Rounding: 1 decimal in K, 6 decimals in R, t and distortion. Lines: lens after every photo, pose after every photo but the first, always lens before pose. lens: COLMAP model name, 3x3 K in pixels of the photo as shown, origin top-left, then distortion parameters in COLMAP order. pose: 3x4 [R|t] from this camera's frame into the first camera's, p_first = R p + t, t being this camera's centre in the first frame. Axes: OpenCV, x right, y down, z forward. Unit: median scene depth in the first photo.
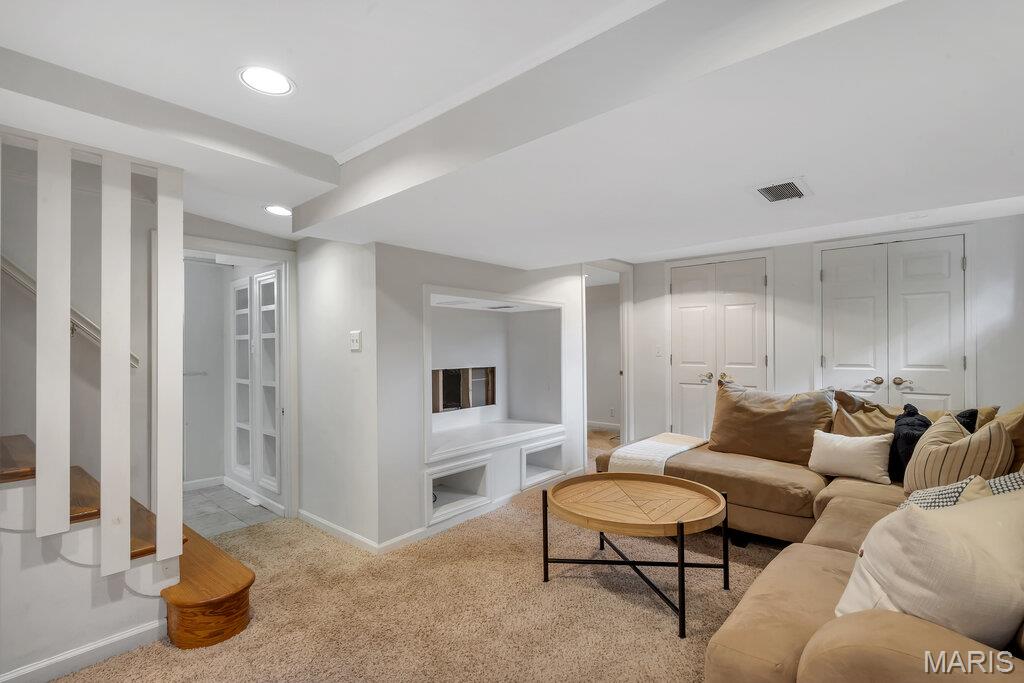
lens RADIAL K [[474.5, 0, 515.1], [0, 474.5, 344.1], [0, 0, 1]] dist [0.004745, 0.000401]
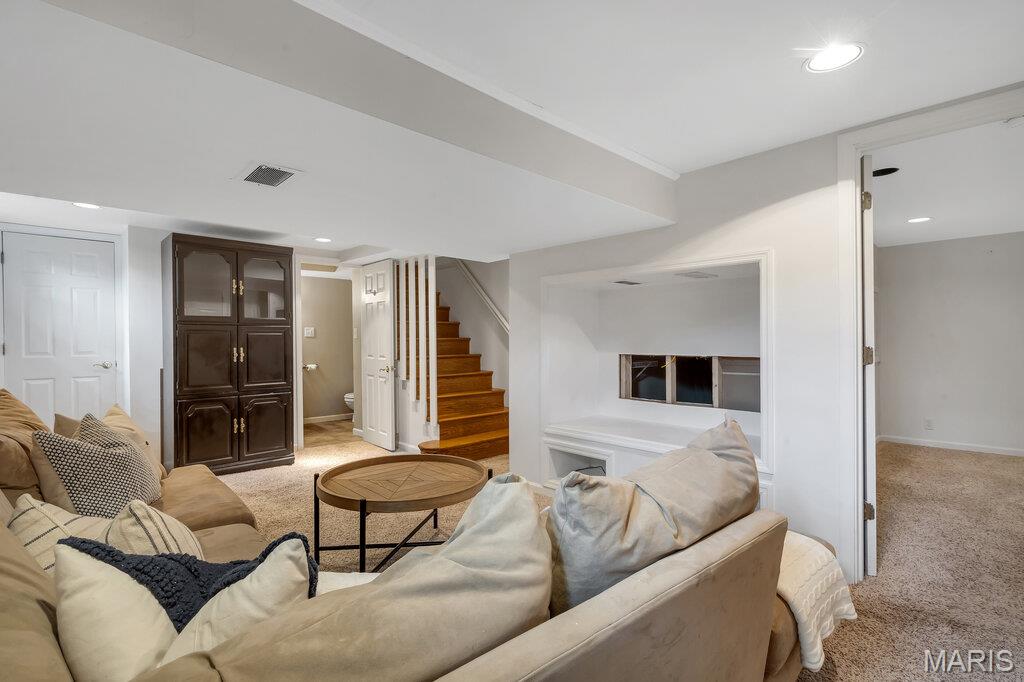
lens RADIAL K [[474.5, 0, 511.1], [0, 474.5, 338.8], [0, 0, 1]] dist [0.004745, 0.000401]
pose [[-0.077781, 0.010339, -0.996917, 0.883473], [0.016525, 0.999822, 0.009080, 0.011267], [0.996833, -0.015768, -0.077938, 0.921886]]
